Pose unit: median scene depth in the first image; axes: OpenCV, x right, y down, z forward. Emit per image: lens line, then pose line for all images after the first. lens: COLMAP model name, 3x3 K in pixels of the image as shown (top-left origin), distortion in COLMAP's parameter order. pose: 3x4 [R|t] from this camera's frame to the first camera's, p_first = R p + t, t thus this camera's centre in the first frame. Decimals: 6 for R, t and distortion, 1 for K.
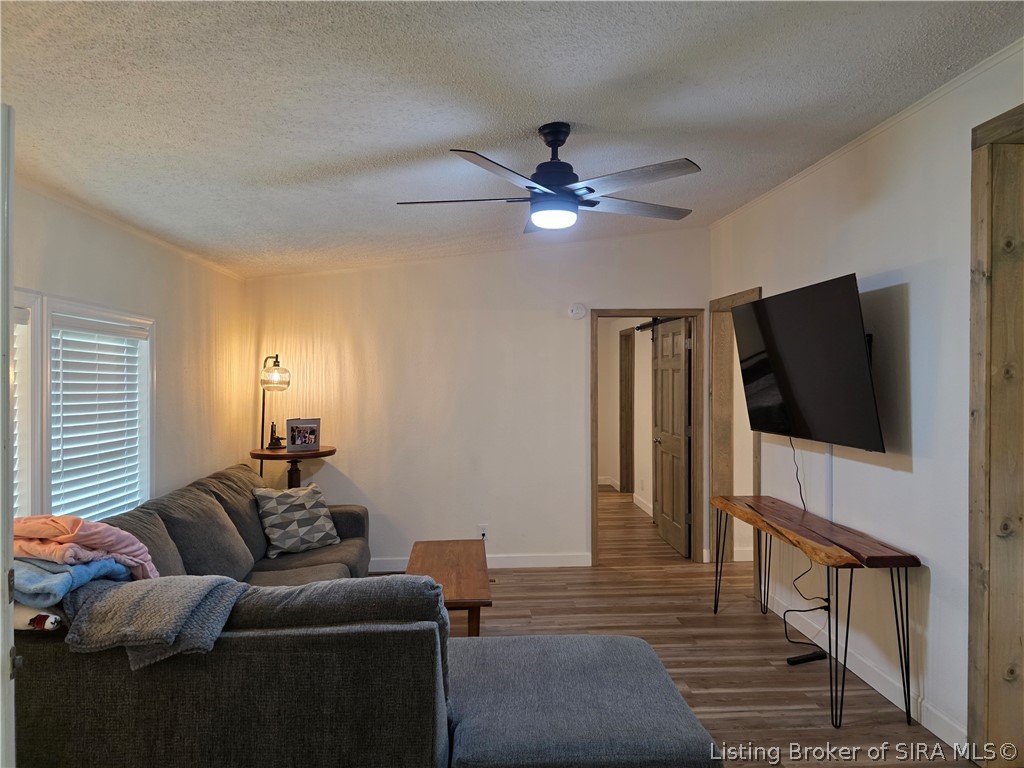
lens RADIAL K [[676.4, 0, 522.3], [0, 676.4, 386.1], [0, 0, 1]] dist [0.047028, -0.042224]
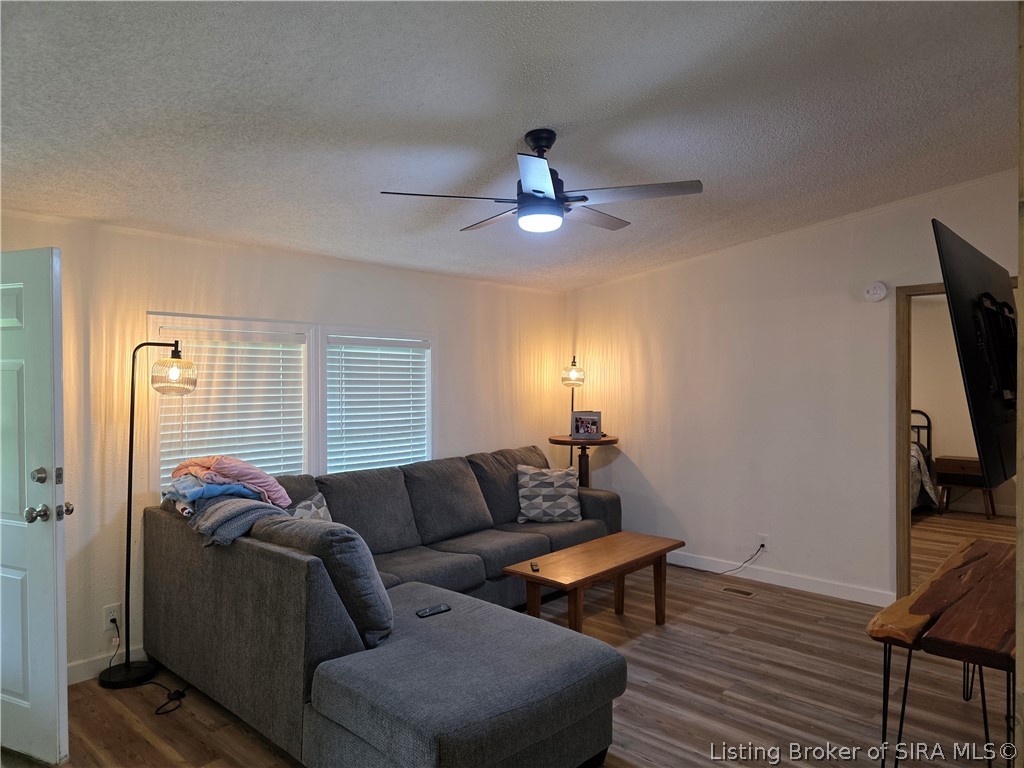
lens RADIAL K [[676.4, 0, 509.9], [0, 676.4, 376.9], [0, 0, 1]] dist [0.047028, -0.042224]
pose [[0.667361, -0.006849, -0.744703, 0.502564], [-0.002442, 0.999932, -0.011385, 0.004174], [0.744730, 0.009416, 0.667299, 0.163009]]
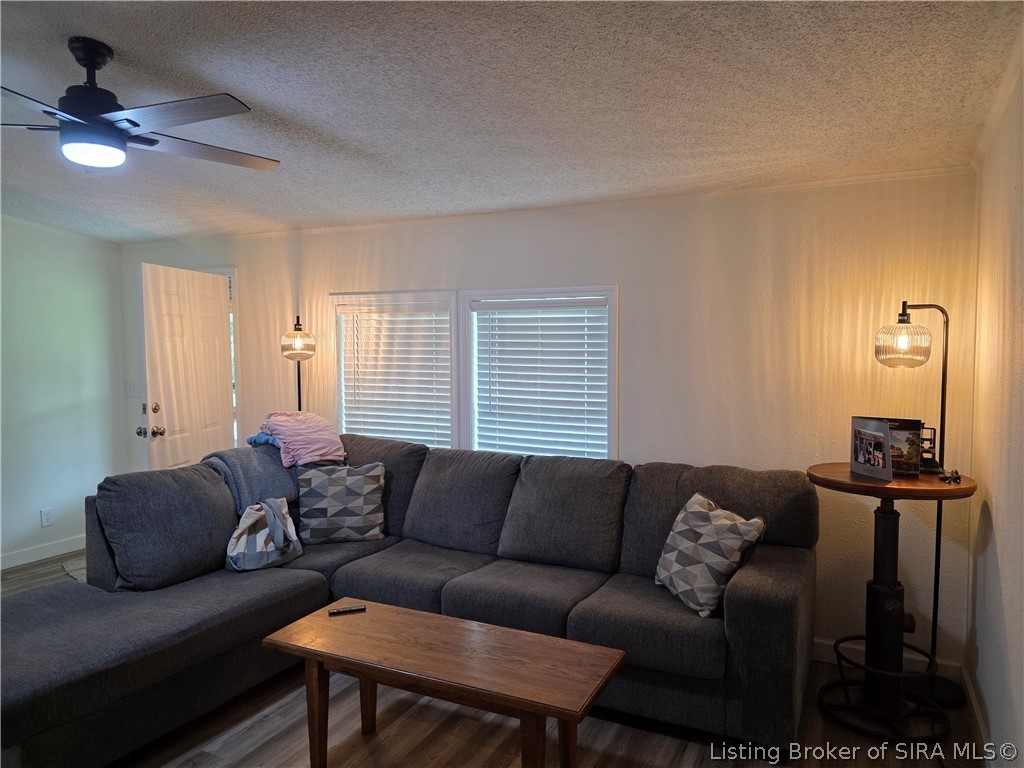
lens RADIAL K [[676.4, 0, 518.2], [0, 676.4, 384.3], [0, 0, 1]] dist [0.047028, -0.042224]
pose [[-0.516997, 0.039289, -0.855085, 0.326690], [-0.013298, 0.998457, 0.053917, -0.005271], [0.855884, 0.039246, -0.515677, 1.184108]]
